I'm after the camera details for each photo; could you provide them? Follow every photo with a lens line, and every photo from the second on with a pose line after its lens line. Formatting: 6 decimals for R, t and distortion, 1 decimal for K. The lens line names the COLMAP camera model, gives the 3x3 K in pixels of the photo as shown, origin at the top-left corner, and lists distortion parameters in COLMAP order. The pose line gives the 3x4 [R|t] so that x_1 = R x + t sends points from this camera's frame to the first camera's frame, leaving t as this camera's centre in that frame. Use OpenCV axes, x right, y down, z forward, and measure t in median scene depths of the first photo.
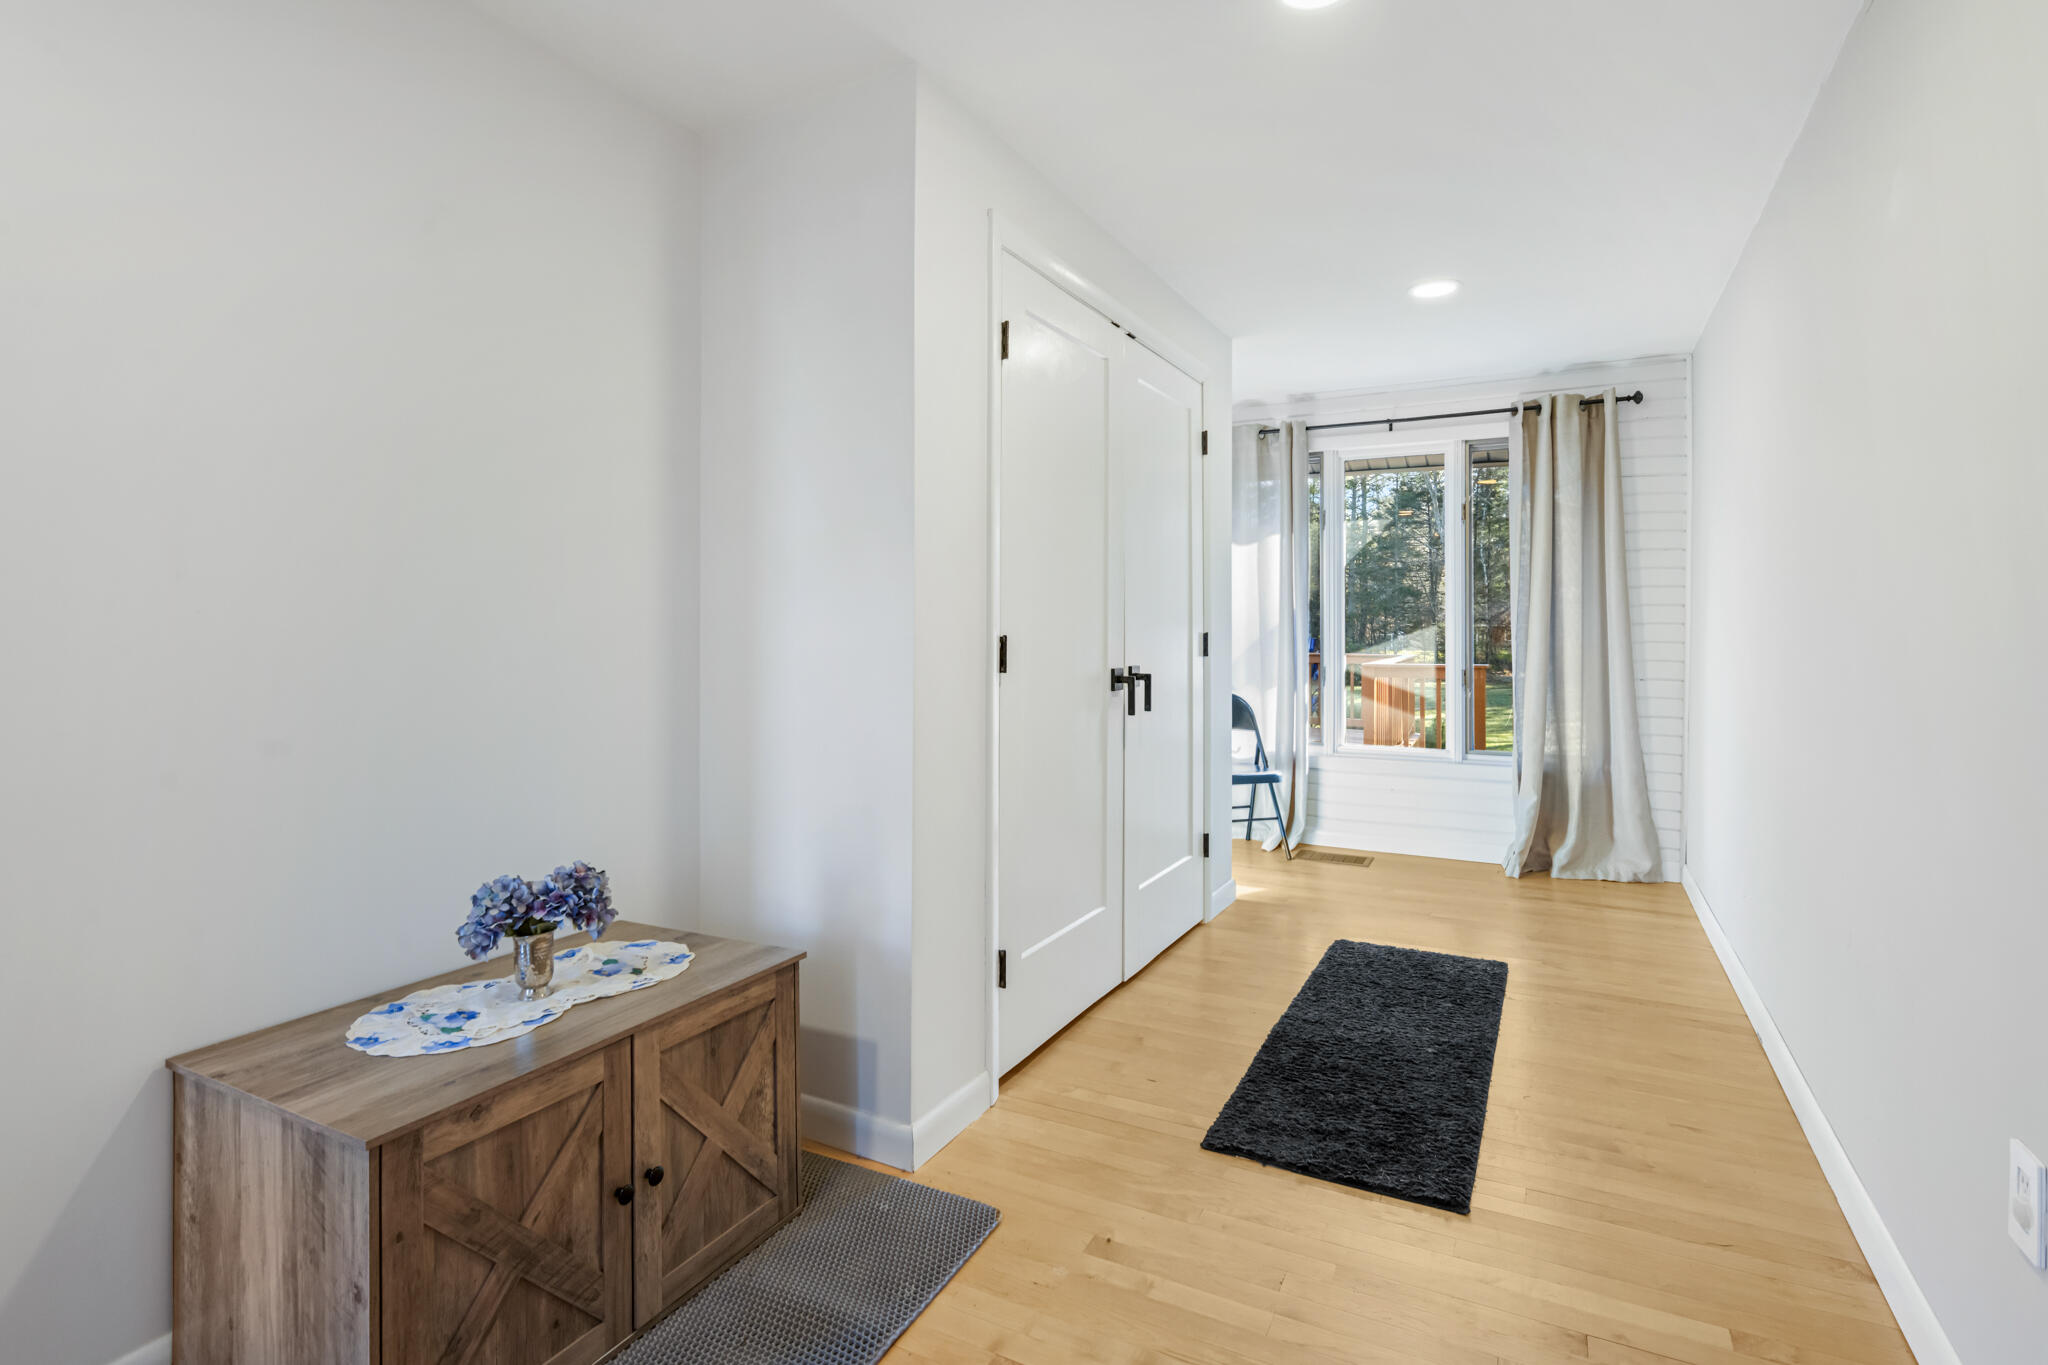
lens RADIAL K [[990.3, 0, 1025.5], [0, 990.3, 630.7], [0, 0, 1]] dist [0.000219, -0.000007]
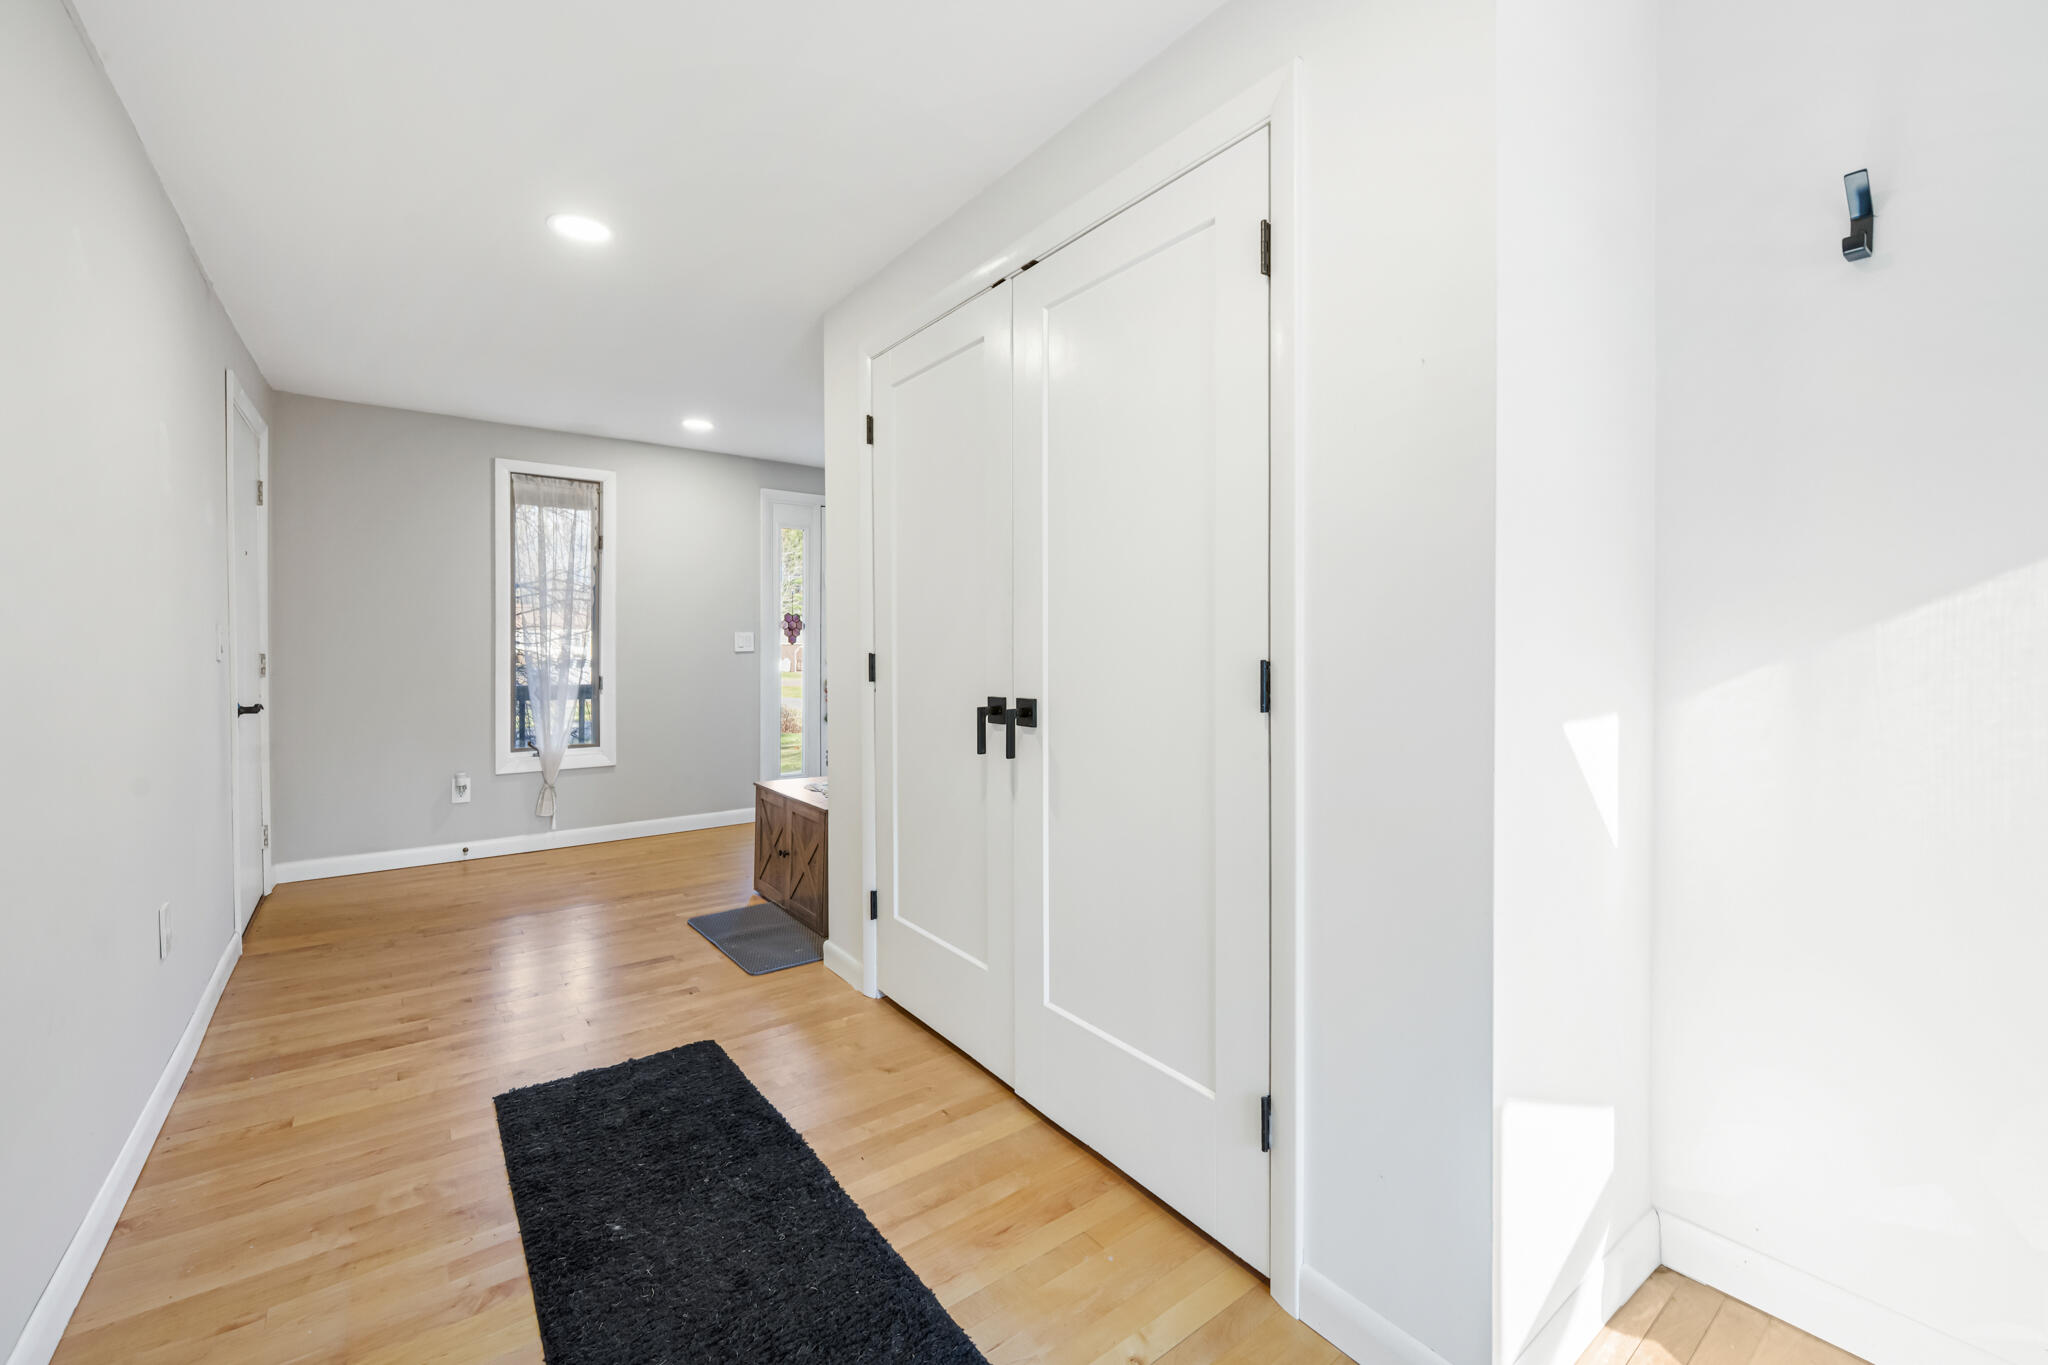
lens RADIAL K [[833.0, 0, 1020.8], [0, 833.0, 645.3], [0, 0, 1]] dist [0.000013, 0.000373]
pose [[-0.427834, -0.001374, -0.903856, 0.993461], [0.007527, 0.999959, -0.005082, -0.000731], [0.903826, -0.008978, -0.427806, 1.824861]]
